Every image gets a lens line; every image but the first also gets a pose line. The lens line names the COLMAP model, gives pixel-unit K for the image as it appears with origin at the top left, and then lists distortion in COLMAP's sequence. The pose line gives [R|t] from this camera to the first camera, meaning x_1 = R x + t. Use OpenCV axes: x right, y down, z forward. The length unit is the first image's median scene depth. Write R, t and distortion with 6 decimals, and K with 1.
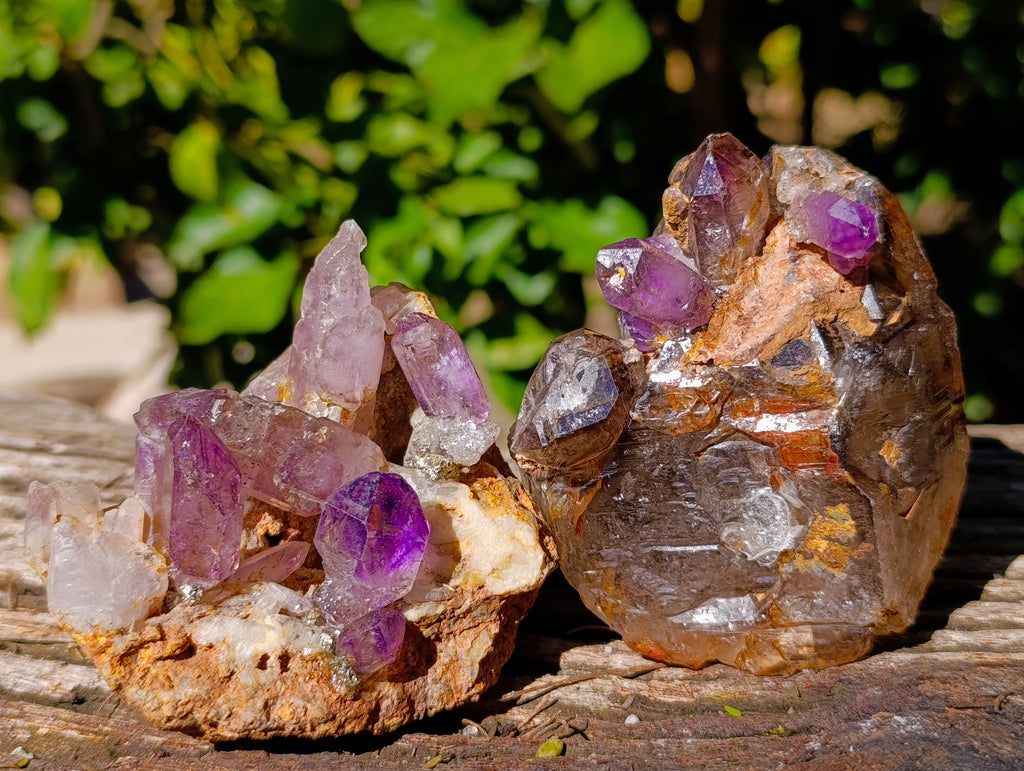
lens RADIAL K [[1480.2, 0, 534.0], [0, 1480.2, 382.4], [0, 0, 1]] dist [0.266886, -1.501331]
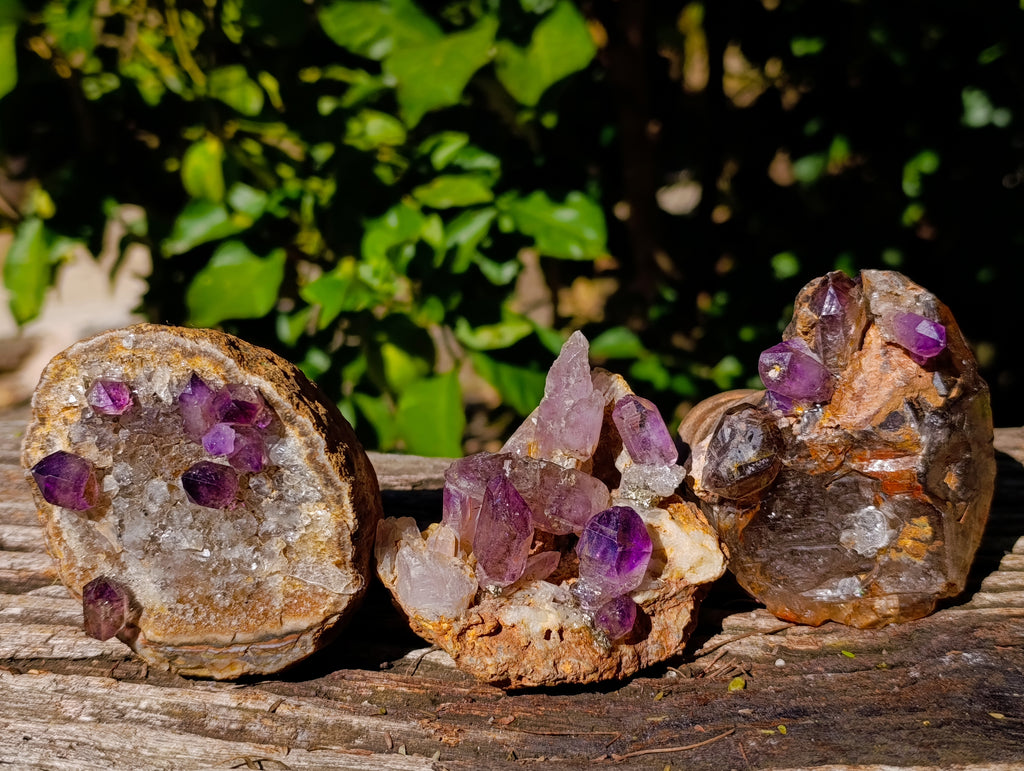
lens RADIAL K [[1480.2, 0, 534.0], [0, 1480.2, 382.4], [0, 0, 1]] dist [0.266886, -1.501331]
pose [[0.996380, -0.031210, 0.079077, -0.296095], [0.027725, 0.998611, 0.044804, -0.130371], [-0.080365, -0.042449, 0.995861, -0.466294]]
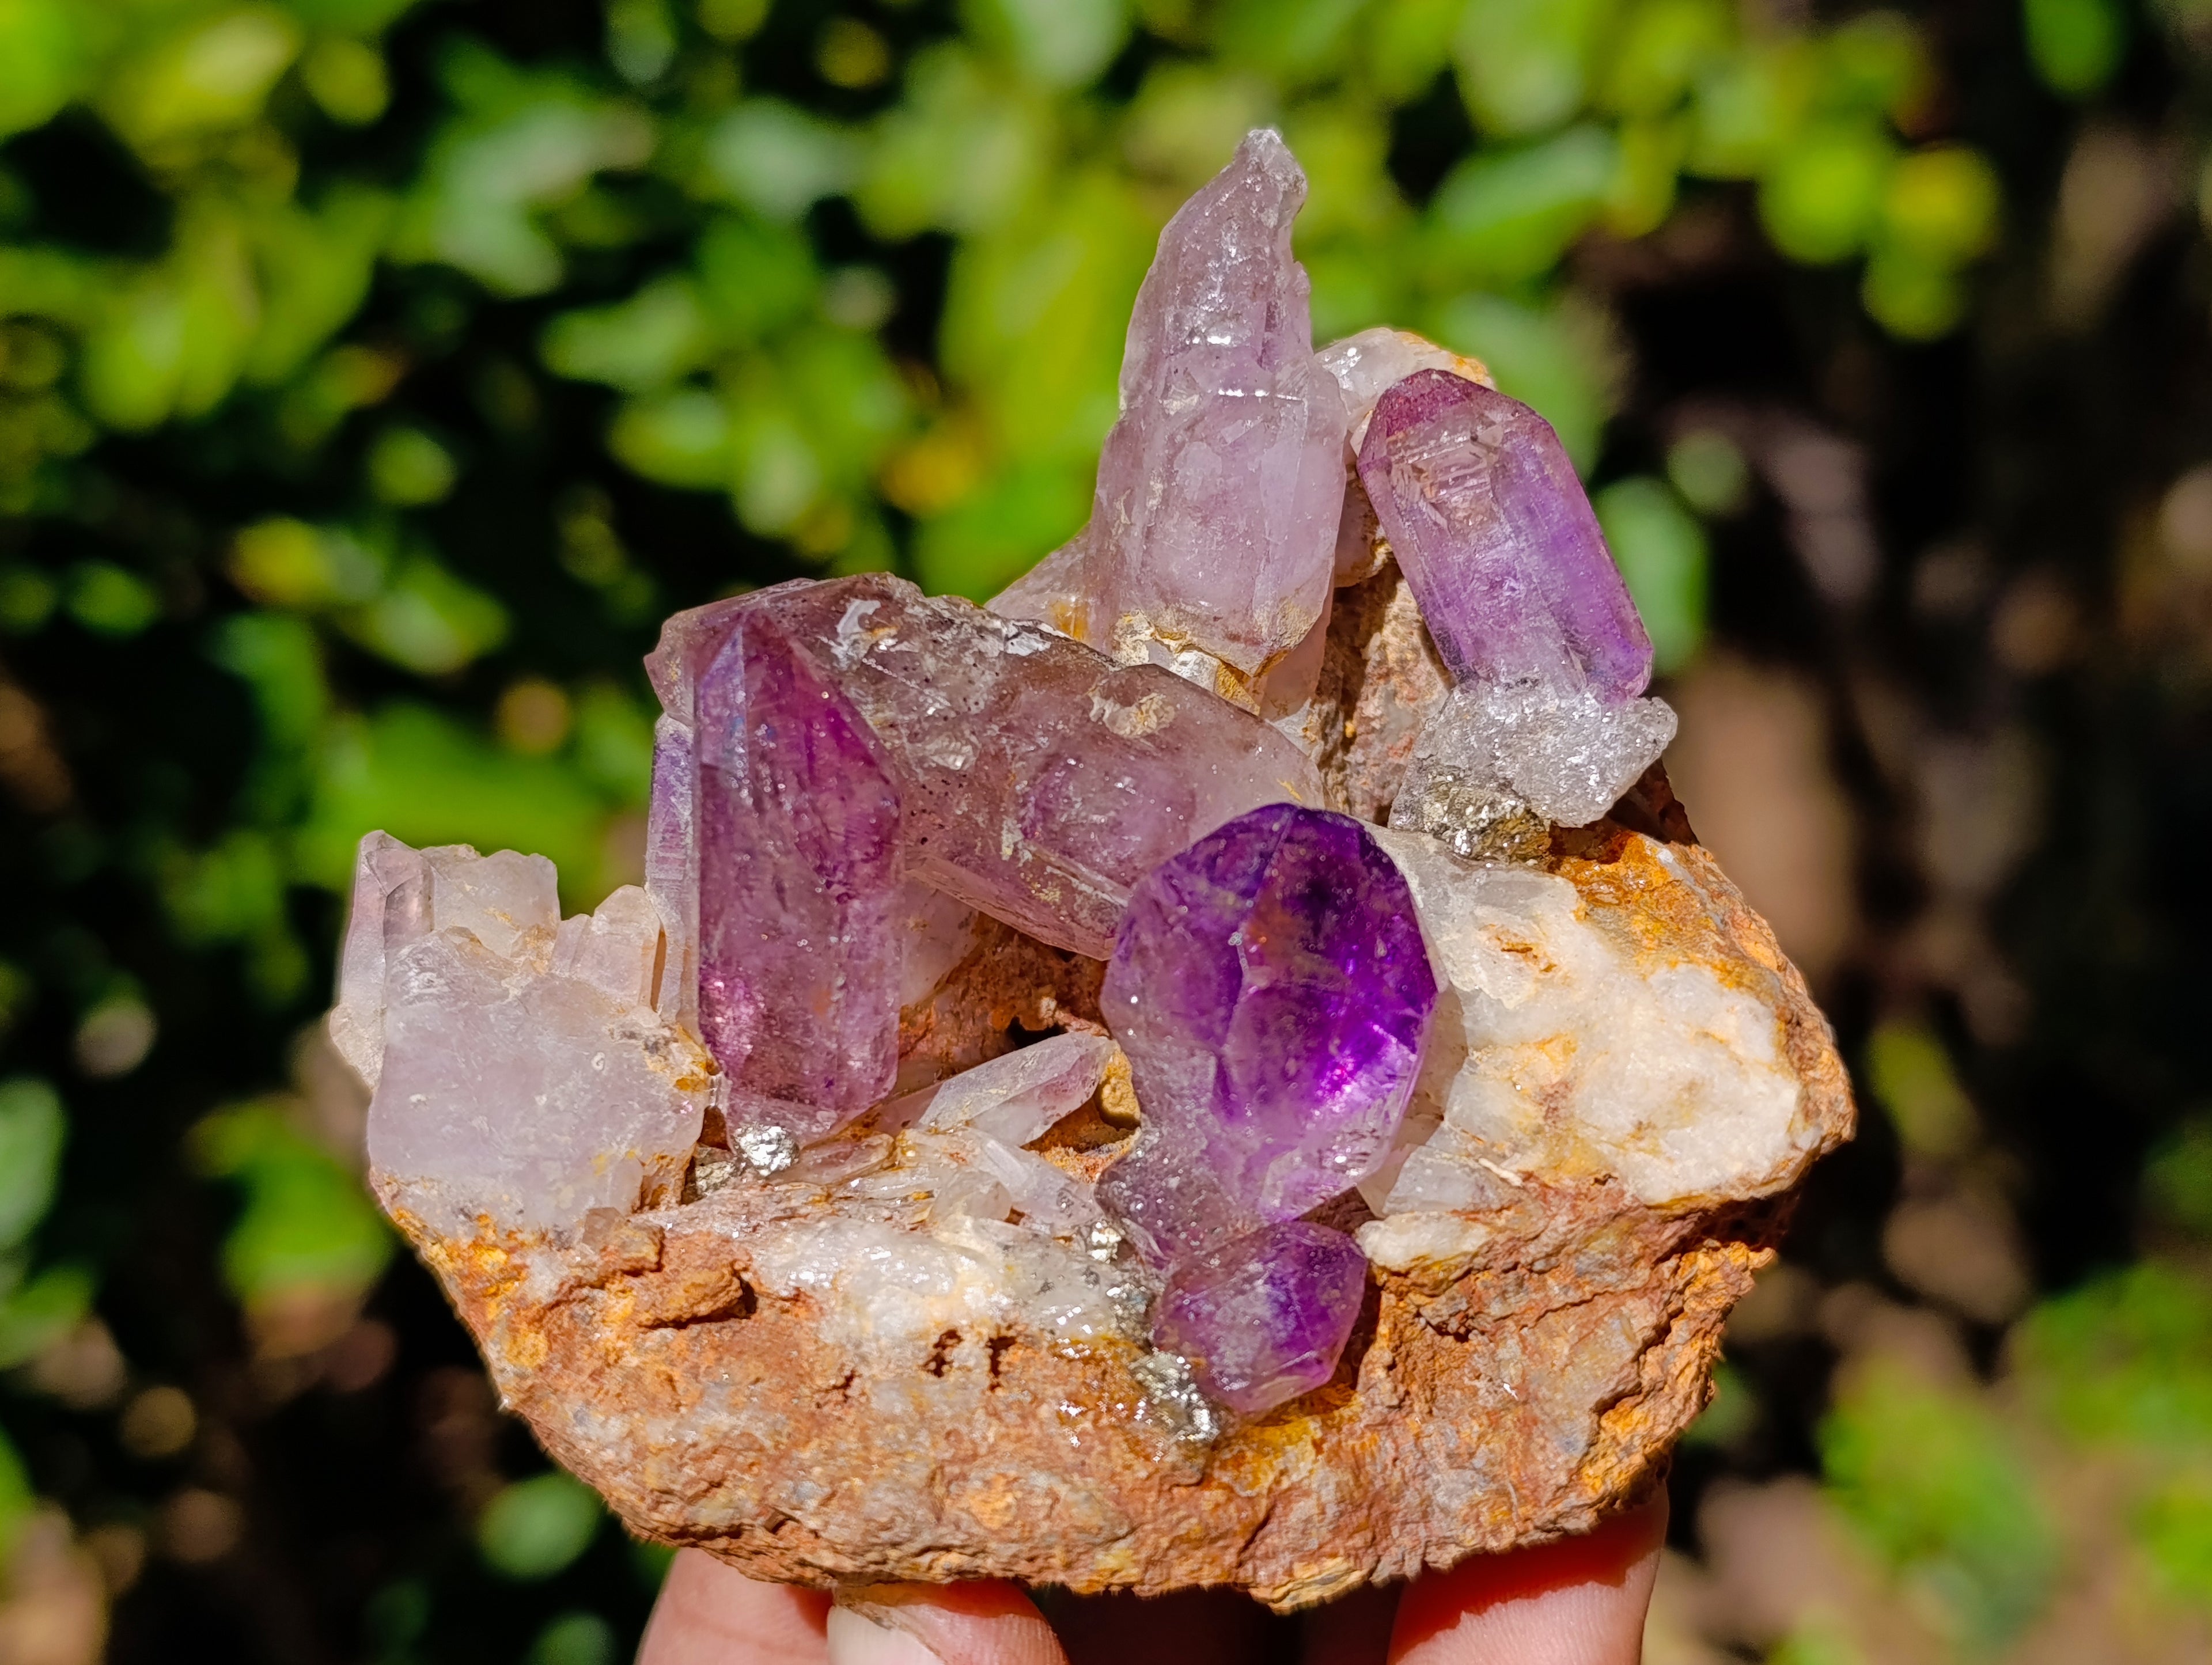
lens RADIAL K [[3197.1, 0, 1153.6], [0, 3197.1, 825.8], [0, 0, 1]] dist [0.266886, -1.501331]
pose [[0.972220, 0.017699, -0.233399, 0.032610], [-0.035654, 0.996699, -0.072935, 0.115592], [0.231338, 0.079231, 0.969642, 0.285651]]
